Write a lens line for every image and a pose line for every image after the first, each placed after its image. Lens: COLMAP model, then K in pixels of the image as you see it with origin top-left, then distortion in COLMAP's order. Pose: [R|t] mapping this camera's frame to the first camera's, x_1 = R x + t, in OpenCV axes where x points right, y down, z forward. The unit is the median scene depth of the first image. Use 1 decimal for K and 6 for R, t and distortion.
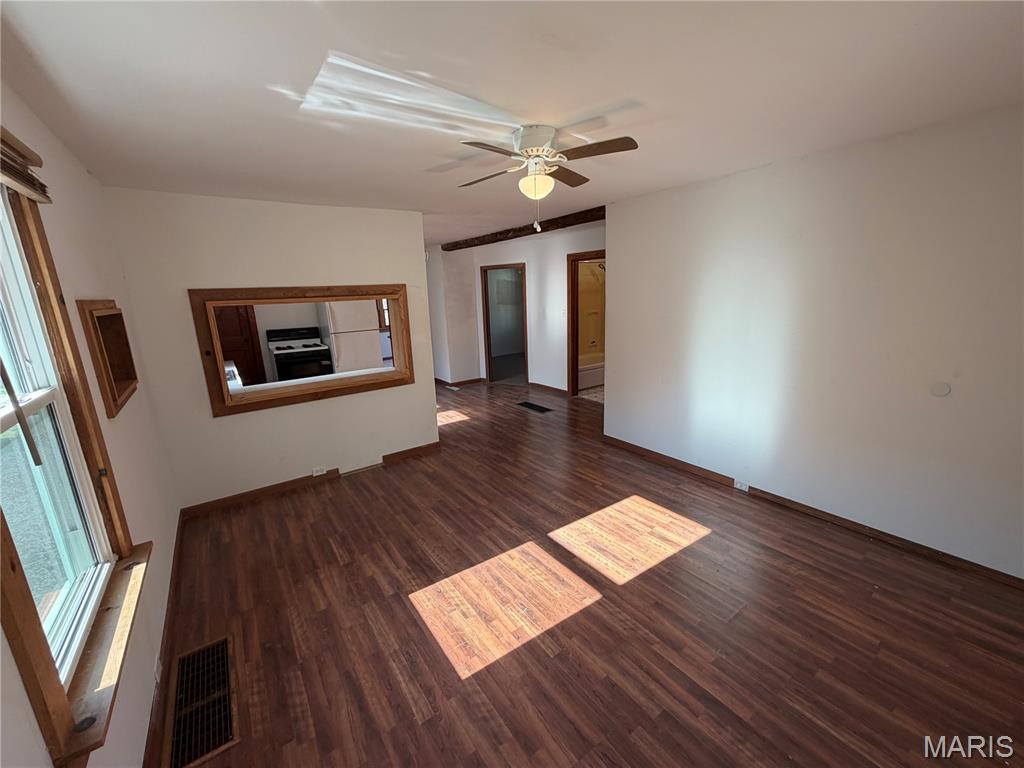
lens RADIAL K [[406.1, 0, 508.4], [0, 406.1, 387.2], [0, 0, 1]] dist [-0.002671, -0.000043]
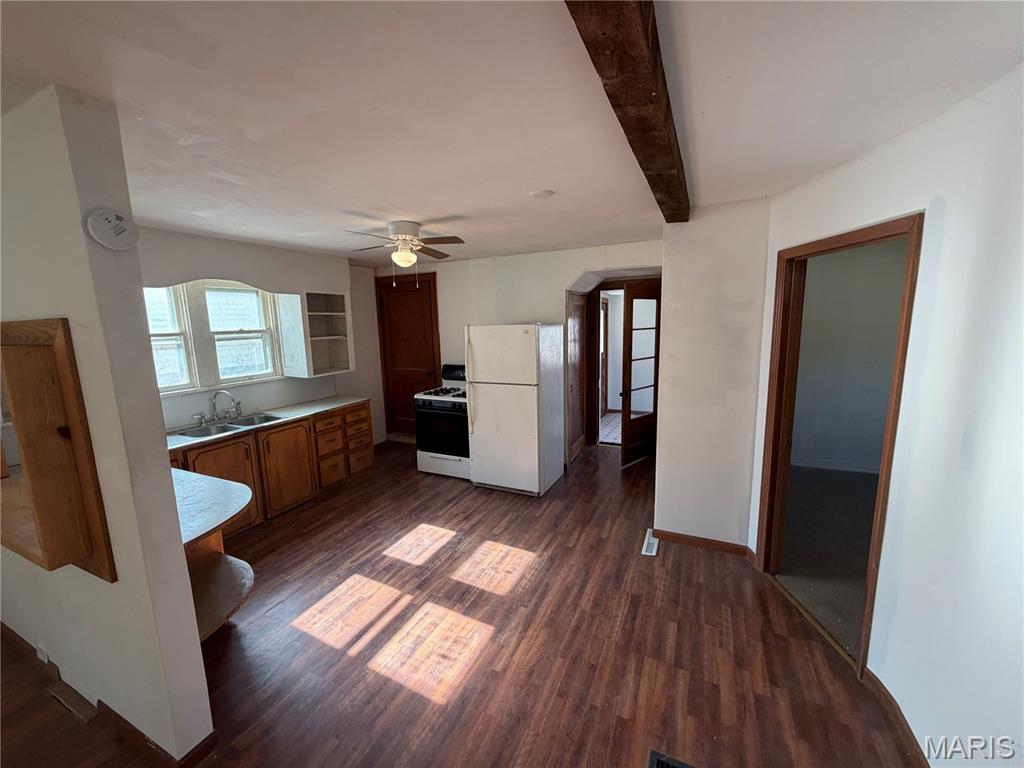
lens RADIAL K [[406.1, 0, 514.6], [0, 406.1, 380.7], [0, 0, 1]] dist [-0.002671, -0.000043]
pose [[0.492239, 0.147175, -0.857928, 0.314122], [-0.195526, 0.979111, 0.055780, -0.376181], [0.848216, 0.140290, 0.510733, 1.489390]]
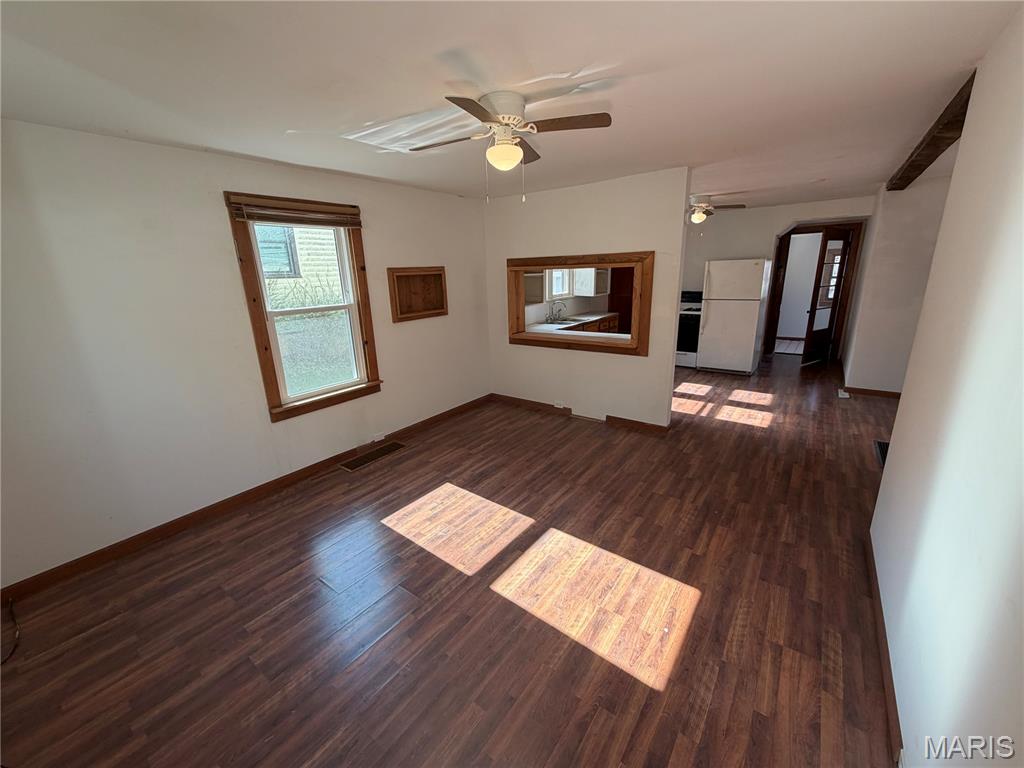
lens RADIAL K [[406.1, 0, 510.0], [0, 406.1, 387.5], [0, 0, 1]] dist [-0.002671, -0.000043]
pose [[0.302861, 0.289599, -0.907969, 0.760637], [-0.200406, 0.950764, 0.236401, -0.138246], [0.931726, 0.110366, 0.345986, 0.504436]]
